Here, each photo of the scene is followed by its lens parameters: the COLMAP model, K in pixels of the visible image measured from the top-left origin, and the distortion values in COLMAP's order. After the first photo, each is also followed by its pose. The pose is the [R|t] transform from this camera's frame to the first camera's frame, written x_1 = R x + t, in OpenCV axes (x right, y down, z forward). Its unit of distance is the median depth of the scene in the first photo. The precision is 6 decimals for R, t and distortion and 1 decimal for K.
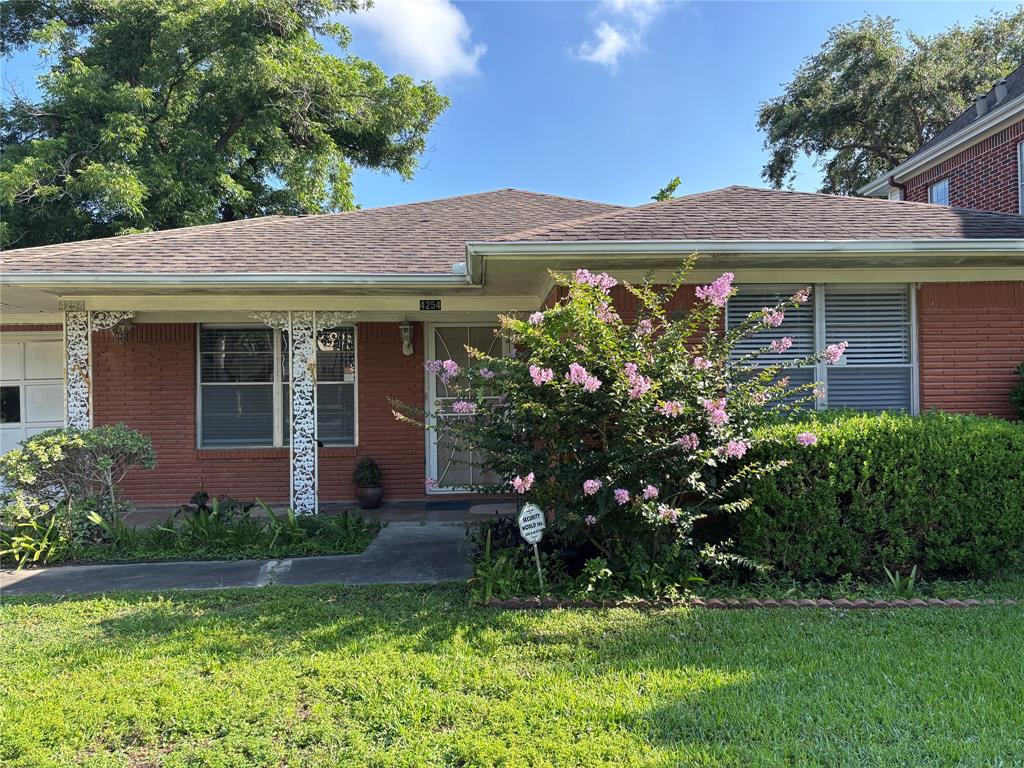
lens RADIAL K [[764.5, 0, 519.5], [0, 764.5, 387.4], [0, 0, 1]] dist [0.056396, -0.049321]
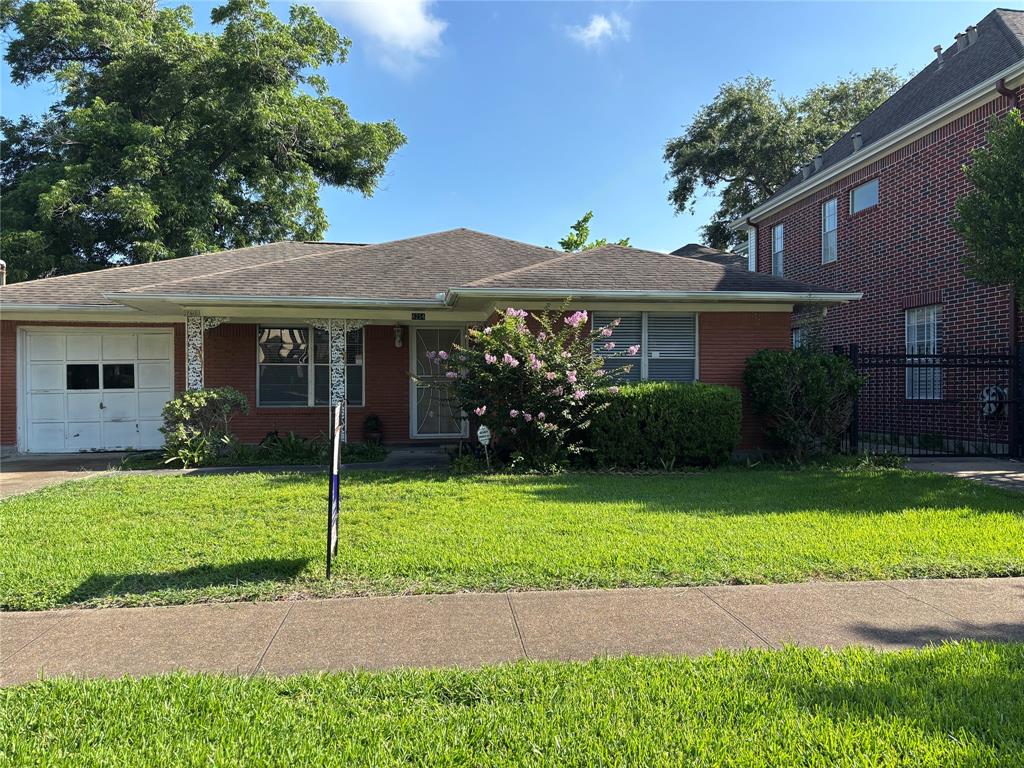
lens RADIAL K [[764.5, 0, 521.7], [0, 764.5, 376.1], [0, 0, 1]] dist [0.056396, -0.049321]
pose [[0.996067, 0.012452, 0.087726, -0.034945], [-0.011973, 0.999910, -0.005978, 0.021671], [-0.087792, 0.004904, 0.996127, -0.548947]]
